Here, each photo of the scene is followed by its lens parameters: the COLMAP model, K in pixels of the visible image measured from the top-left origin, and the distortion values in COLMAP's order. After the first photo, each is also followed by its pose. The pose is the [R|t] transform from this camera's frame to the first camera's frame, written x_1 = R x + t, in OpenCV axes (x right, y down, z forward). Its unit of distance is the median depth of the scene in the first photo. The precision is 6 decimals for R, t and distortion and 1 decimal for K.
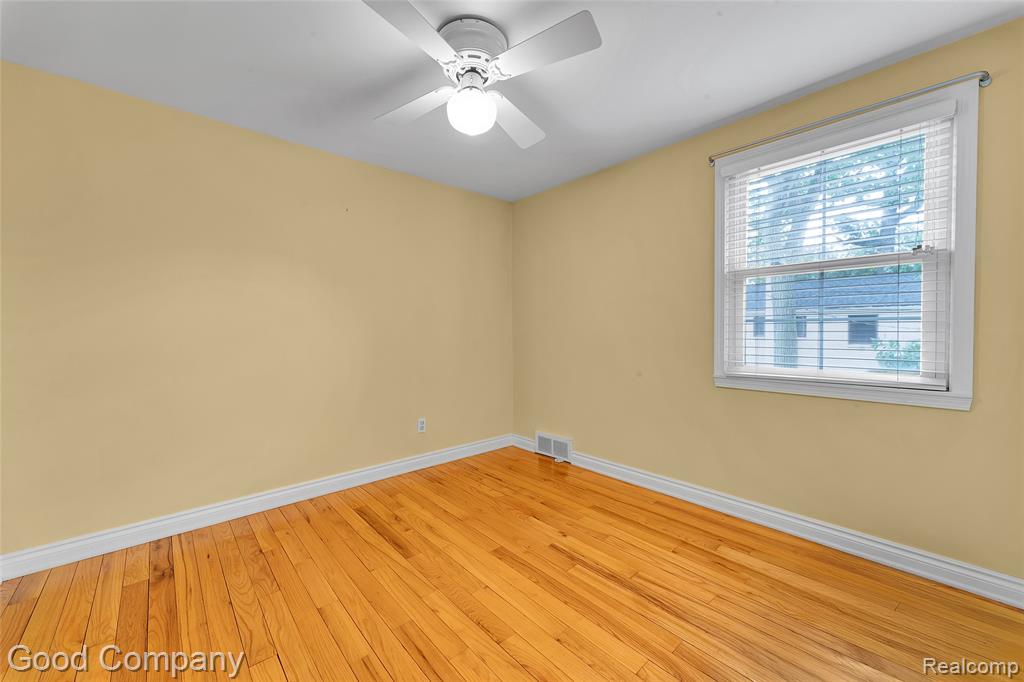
lens RADIAL K [[396.1, 0, 512.0], [0, 396.1, 341.0], [0, 0, 1]] dist [0.007058, 0.000091]
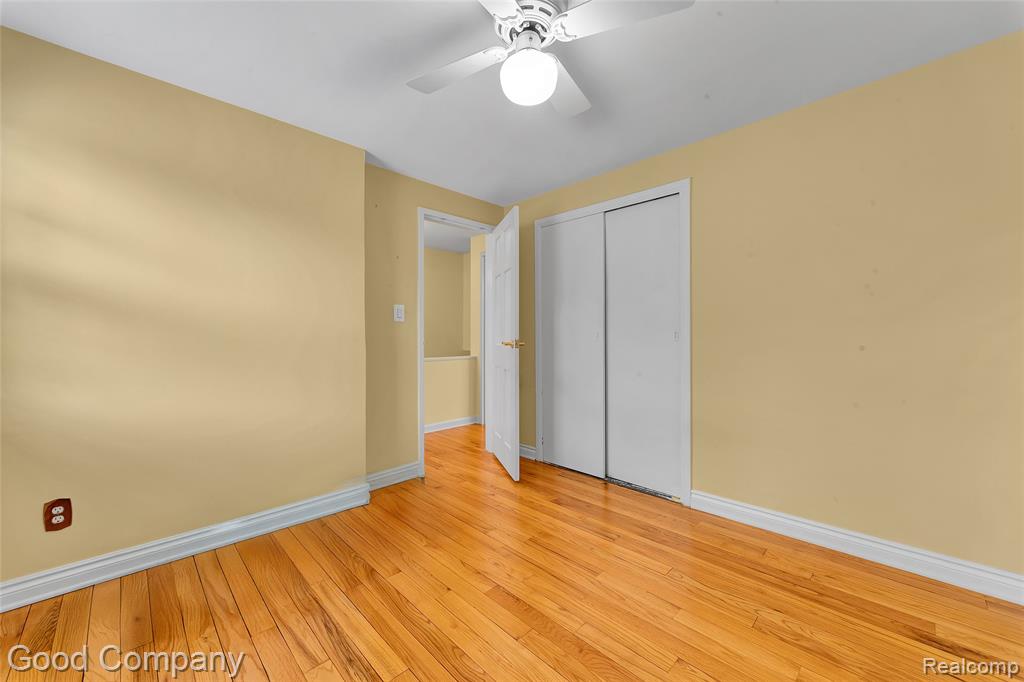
lens RADIAL K [[396.1, 0, 512.0], [0, 396.1, 341.0], [0, 0, 1]] dist [0.007058, 0.000091]
pose [[-0.999096, 0.006839, -0.041956, -0.025361], [0.005702, 0.999615, 0.027161, -0.027050], [0.042125, 0.026897, -0.998750, 1.877301]]
